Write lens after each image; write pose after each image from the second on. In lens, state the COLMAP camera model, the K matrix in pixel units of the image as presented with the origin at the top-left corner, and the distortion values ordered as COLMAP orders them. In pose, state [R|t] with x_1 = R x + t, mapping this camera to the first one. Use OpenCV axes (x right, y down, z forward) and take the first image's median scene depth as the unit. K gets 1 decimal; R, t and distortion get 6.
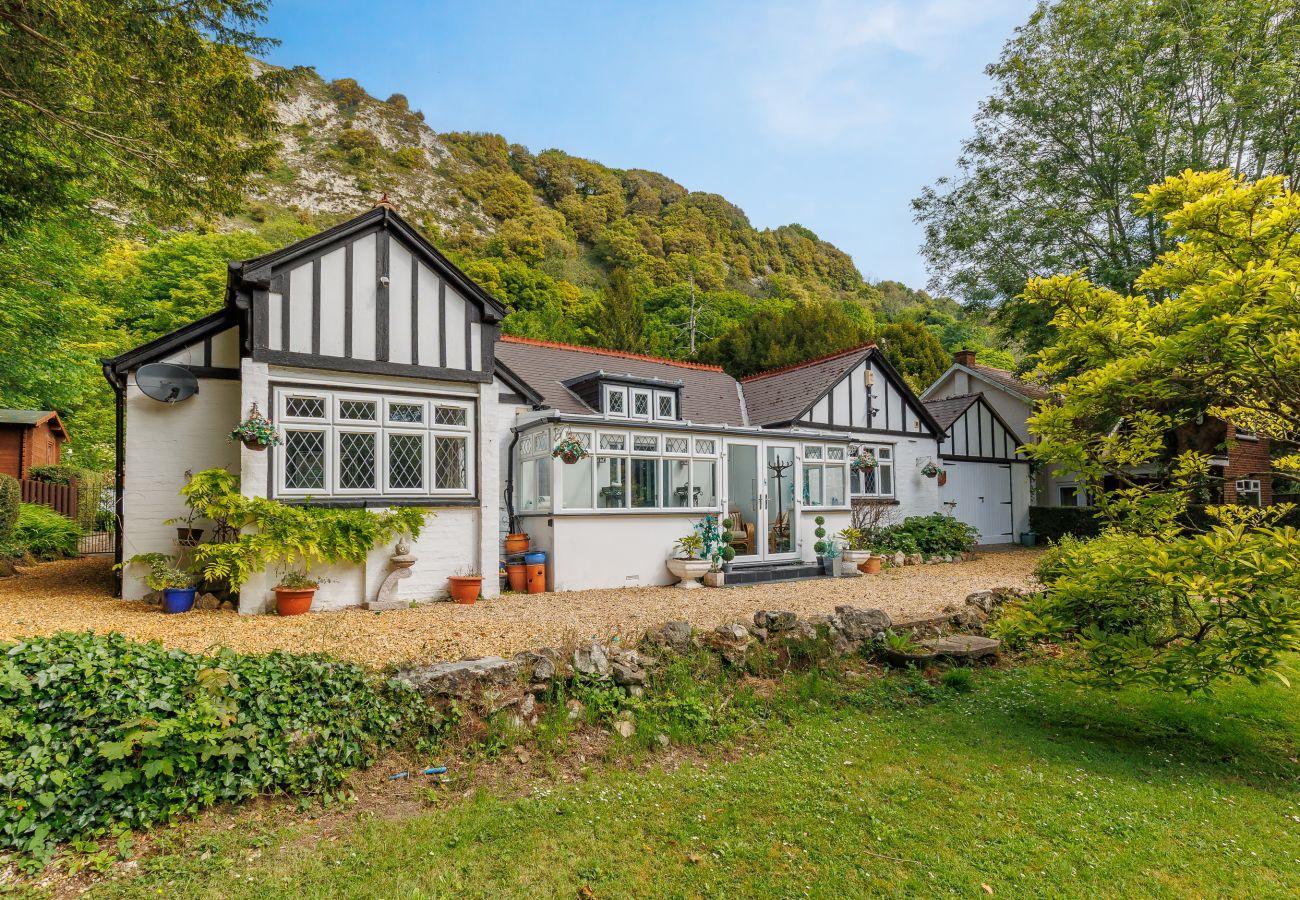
lens RADIAL K [[687.9, 0, 661.9], [0, 687.9, 472.5], [0, 0, 1]] dist [0.003213, 0.000163]
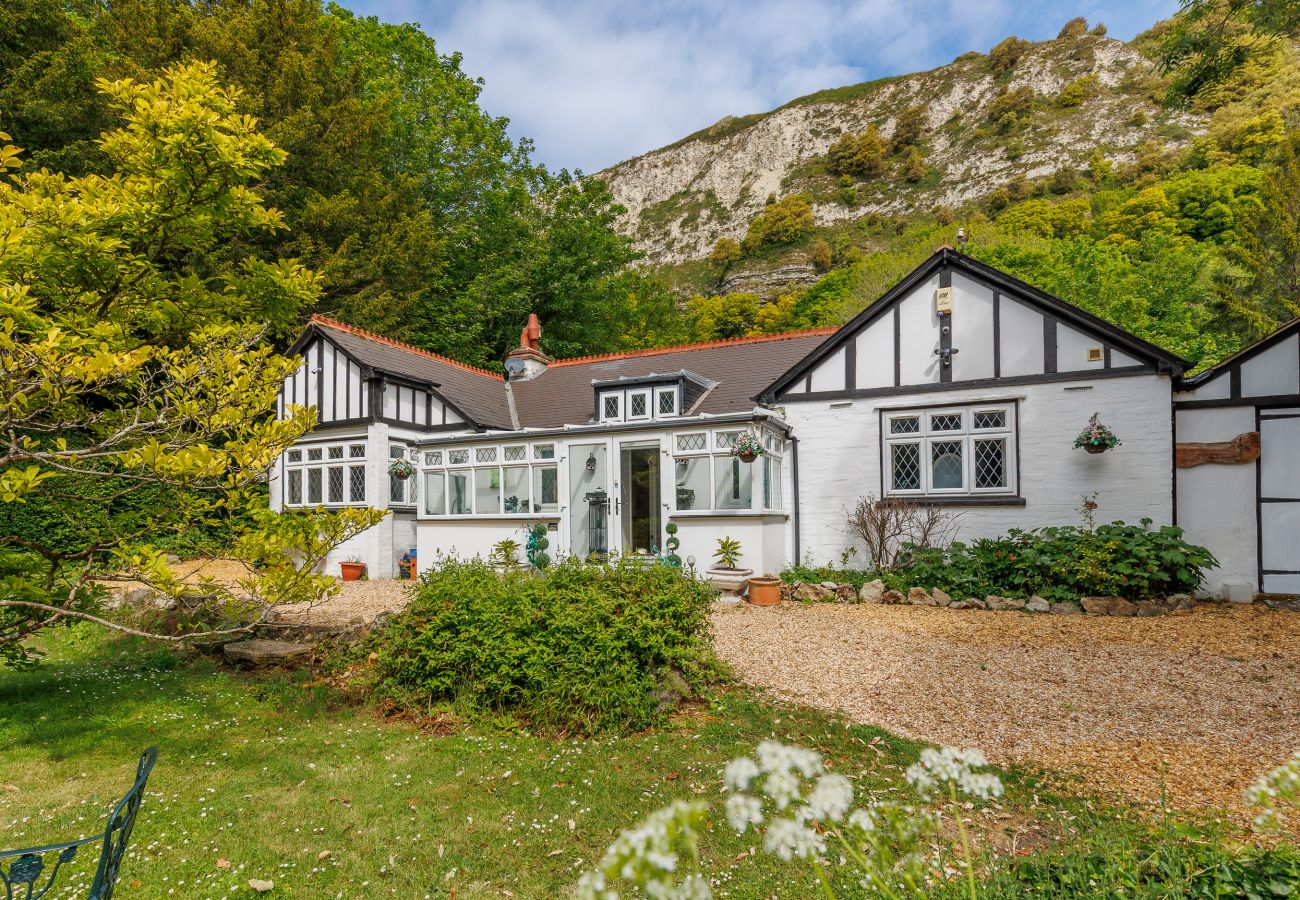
lens RADIAL K [[708.2, 0, 620.0], [0, 708.2, 510.8], [0, 0, 1]] dist [0.001387, 0.000756]
pose [[0.489966, -0.006341, -0.871719, 0.694278], [0.051783, 0.998419, 0.021843, 0.020861], [0.870202, -0.055842, 0.489520, 0.420851]]
